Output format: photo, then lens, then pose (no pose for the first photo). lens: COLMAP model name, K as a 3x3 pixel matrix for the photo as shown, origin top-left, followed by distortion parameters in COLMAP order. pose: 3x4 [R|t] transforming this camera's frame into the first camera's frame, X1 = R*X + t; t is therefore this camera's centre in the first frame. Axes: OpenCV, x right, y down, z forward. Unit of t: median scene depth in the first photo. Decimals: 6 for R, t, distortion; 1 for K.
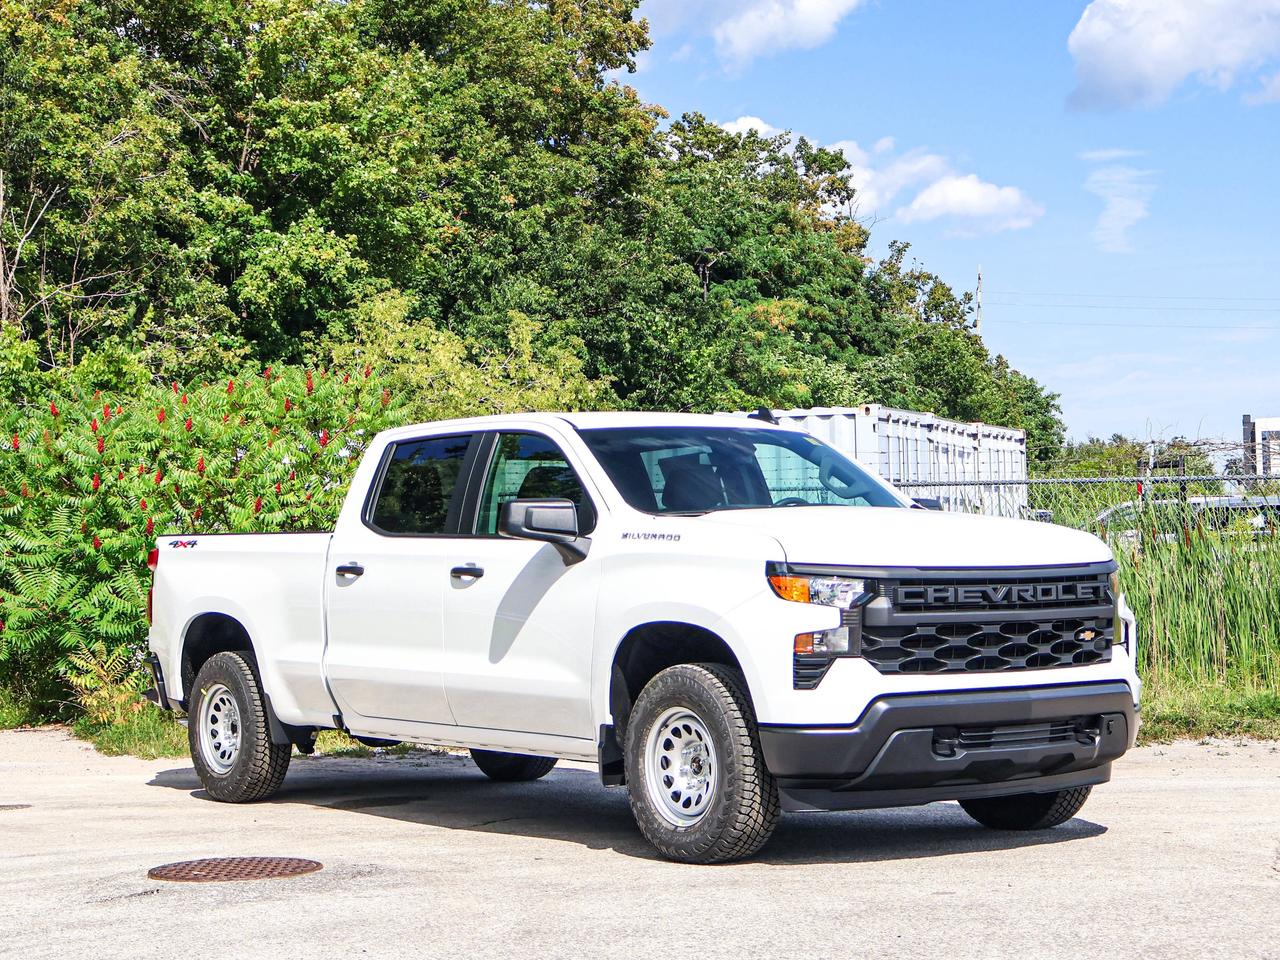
lens RADIAL K [[2692.2, 0, 631.4], [0, 2692.2, 476.3], [0, 0, 1]] dist [0.172204, 0.000000]
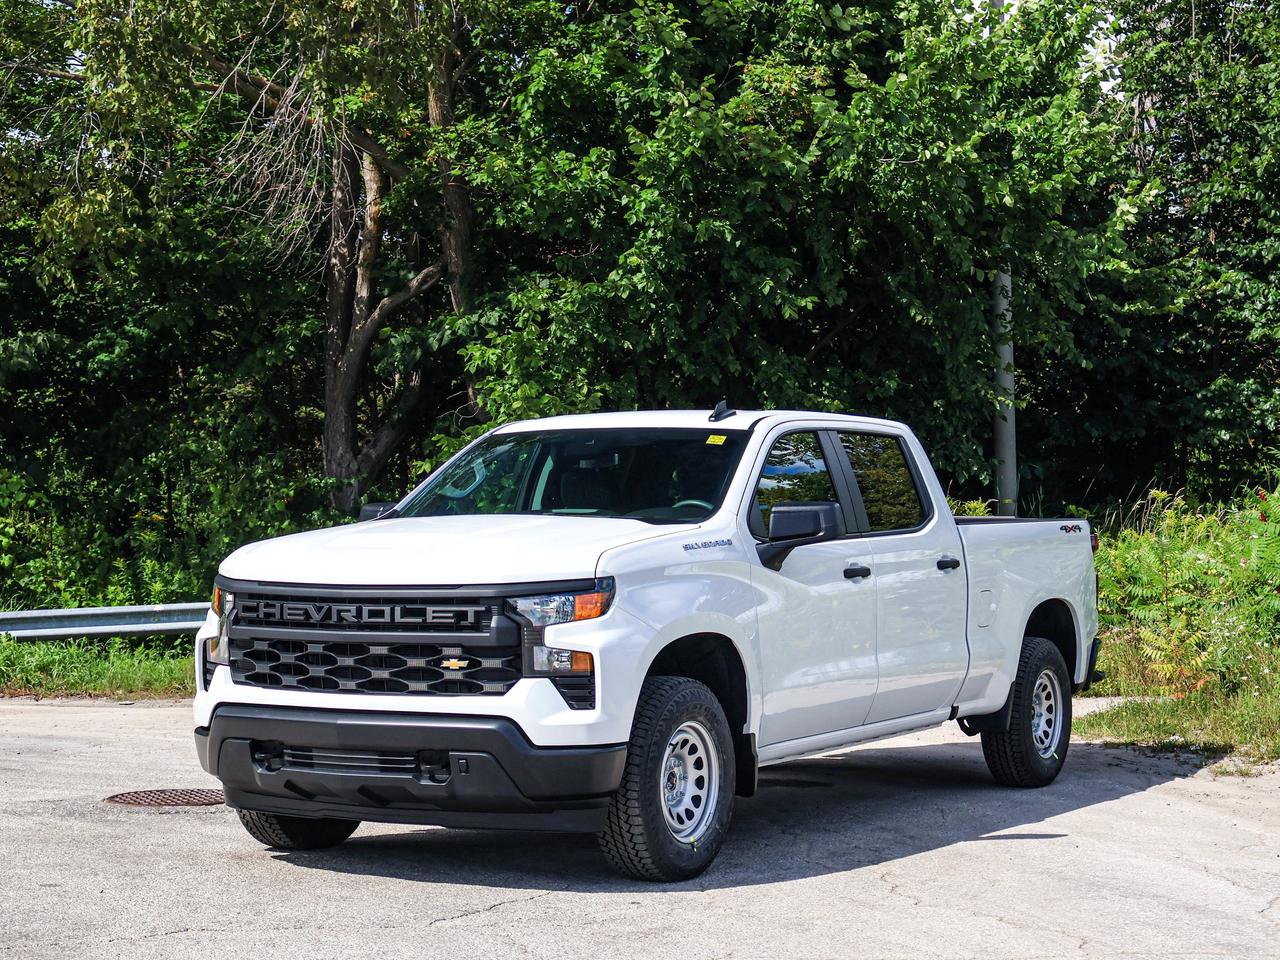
lens RADIAL K [[2403.9, 0, 635.5], [0, 2403.9, 477.6], [0, 0, 1]] dist [-0.160270, 0.000000]
pose [[0.420760, -0.000300, -0.907172, 0.538725], [0.014597, 0.999873, 0.006440, -0.005125], [0.907055, -0.015952, 0.420711, 0.411758]]
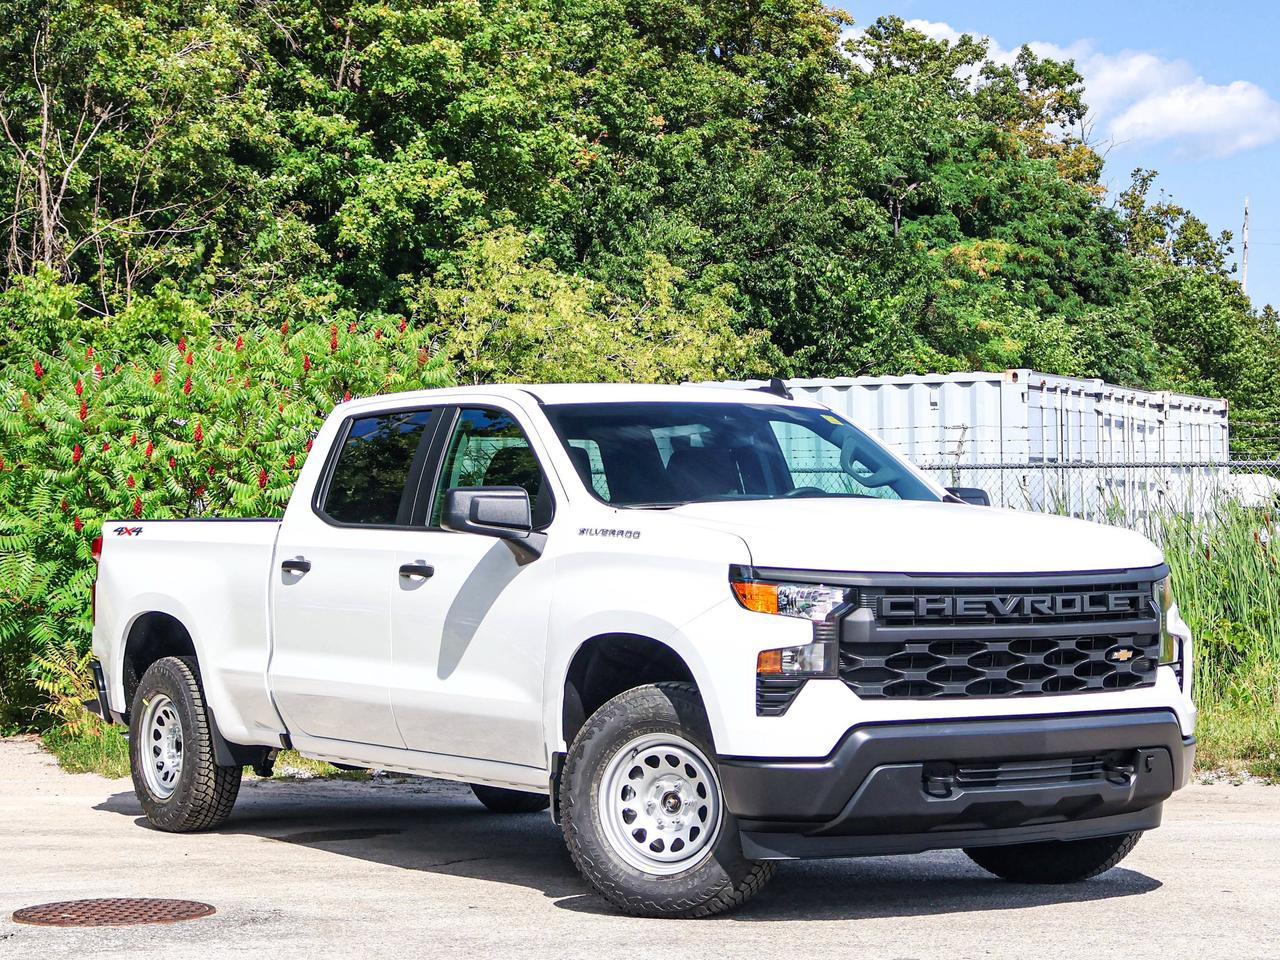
lens RADIAL K [[3172.7, 0, 652.7], [0, 3172.7, 516.7], [0, 0, 1]] dist [0.145462, 0.000000]
pose [[0.997958, 0.011483, -0.062833, 0.048578], [-0.010034, 0.999677, 0.023332, -0.003541], [0.063081, -0.022654, 0.997751, 0.000792]]
